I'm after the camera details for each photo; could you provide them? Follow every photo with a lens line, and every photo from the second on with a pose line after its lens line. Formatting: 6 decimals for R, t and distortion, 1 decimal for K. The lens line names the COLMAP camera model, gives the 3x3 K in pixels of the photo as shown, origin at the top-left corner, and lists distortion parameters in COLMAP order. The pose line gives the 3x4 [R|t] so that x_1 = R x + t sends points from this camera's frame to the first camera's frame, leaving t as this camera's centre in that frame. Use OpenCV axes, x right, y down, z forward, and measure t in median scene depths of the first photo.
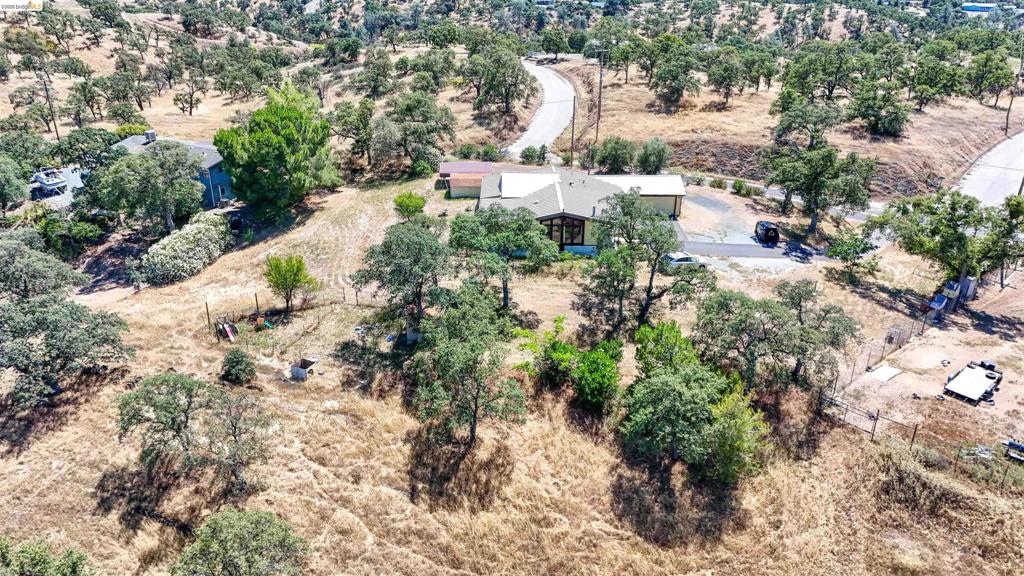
lens RADIAL K [[749.6, 0, 511.0], [0, 749.6, 288.5], [0, 0, 1]] dist [0.075789, -0.070424]
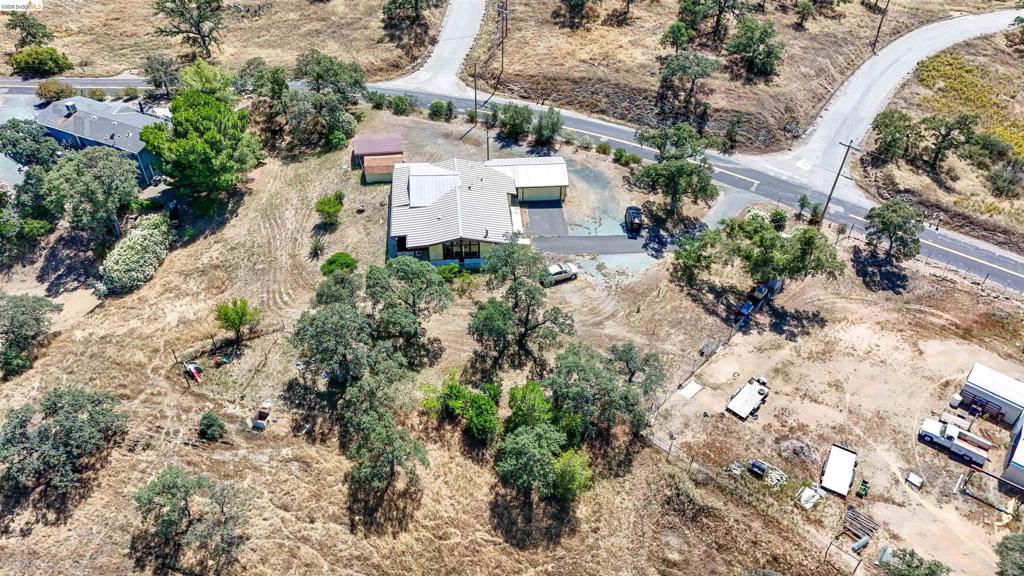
lens RADIAL K [[749.6, 0, 511.0], [0, 749.6, 288.5], [0, 0, 1]] dist [0.075789, -0.070424]
pose [[0.996318, -0.050356, 0.069382, 0.069180], [0.026895, 0.952049, 0.304761, -0.429820], [-0.081402, -0.301773, 0.949898, -0.194928]]
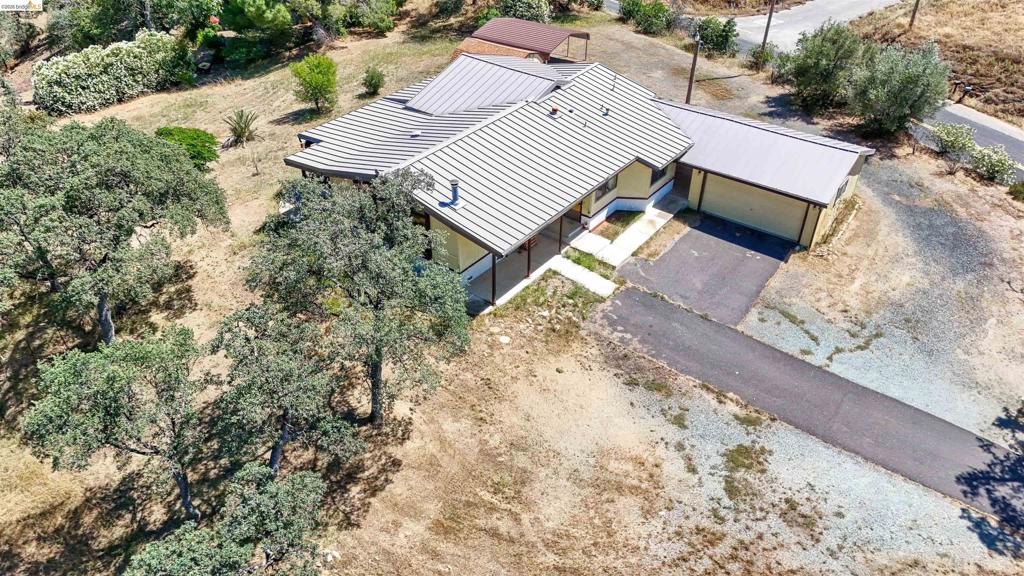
lens RADIAL K [[750.2, 0, 513.5], [0, 750.2, 290.4], [0, 0, 1]] dist [0.070044, -0.066632]
pose [[0.800009, 0.351861, -0.485983, 0.401915], [-0.247917, 0.931466, 0.266287, -0.193385], [0.546372, -0.092549, 0.832413, 0.748152]]
